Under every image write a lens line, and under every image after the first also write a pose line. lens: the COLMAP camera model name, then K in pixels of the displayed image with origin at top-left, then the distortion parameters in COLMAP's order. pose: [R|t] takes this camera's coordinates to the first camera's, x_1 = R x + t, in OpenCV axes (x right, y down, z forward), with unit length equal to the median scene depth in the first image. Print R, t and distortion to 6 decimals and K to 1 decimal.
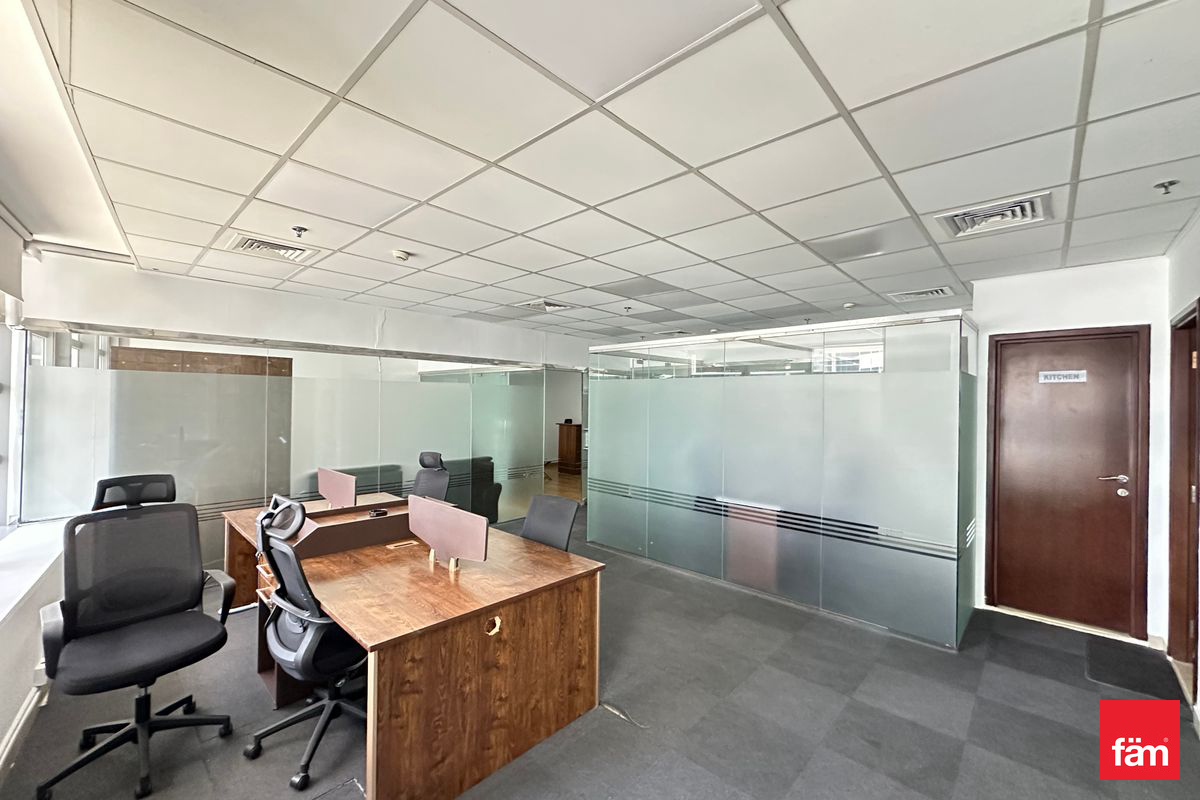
lens RADIAL K [[482.7, 0, 605.8], [0, 482.7, 399.3], [0, 0, 1]] dist [0.000253, -0.000043]
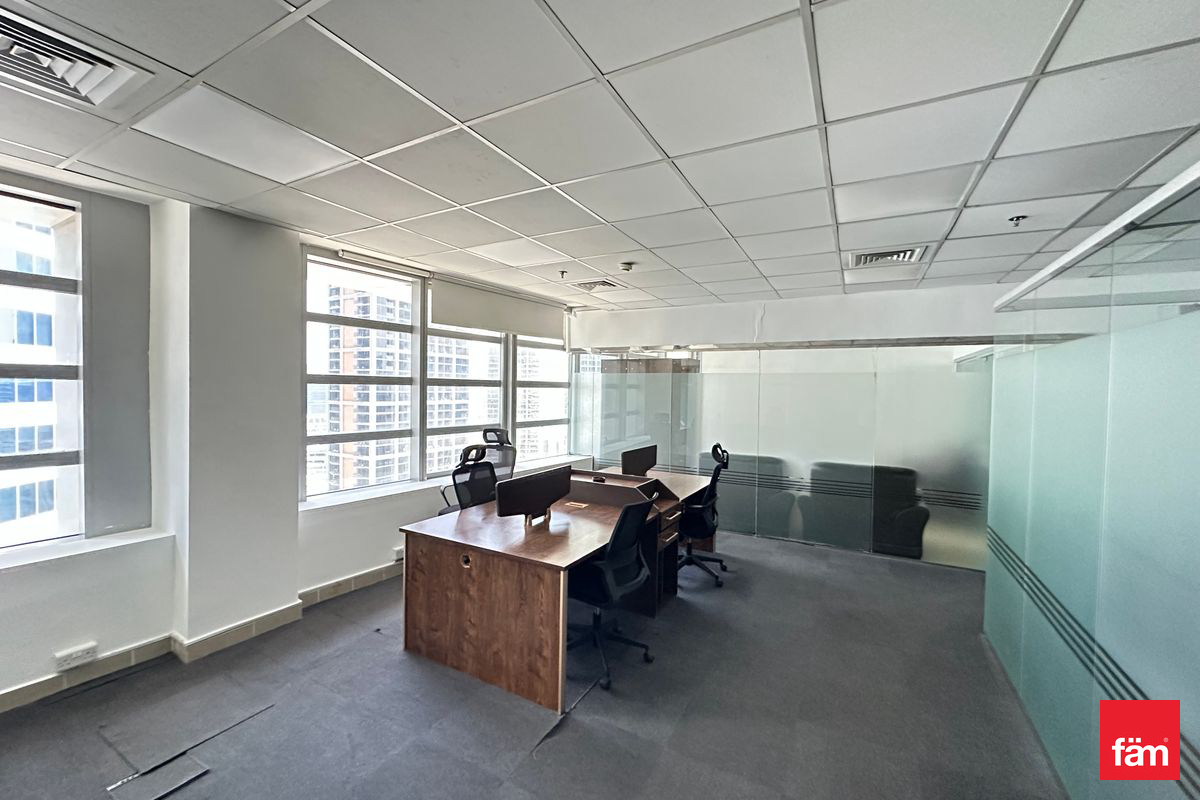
lens RADIAL K [[470.6, 0, 604.5], [0, 470.6, 400.1], [0, 0, 1]] dist [-0.035801, 0.000006]
pose [[0.252979, 0.011260, -0.967406, 0.896819], [-0.012654, 0.999885, 0.008329, 0.024119], [0.967389, 0.010135, 0.253092, 0.884280]]
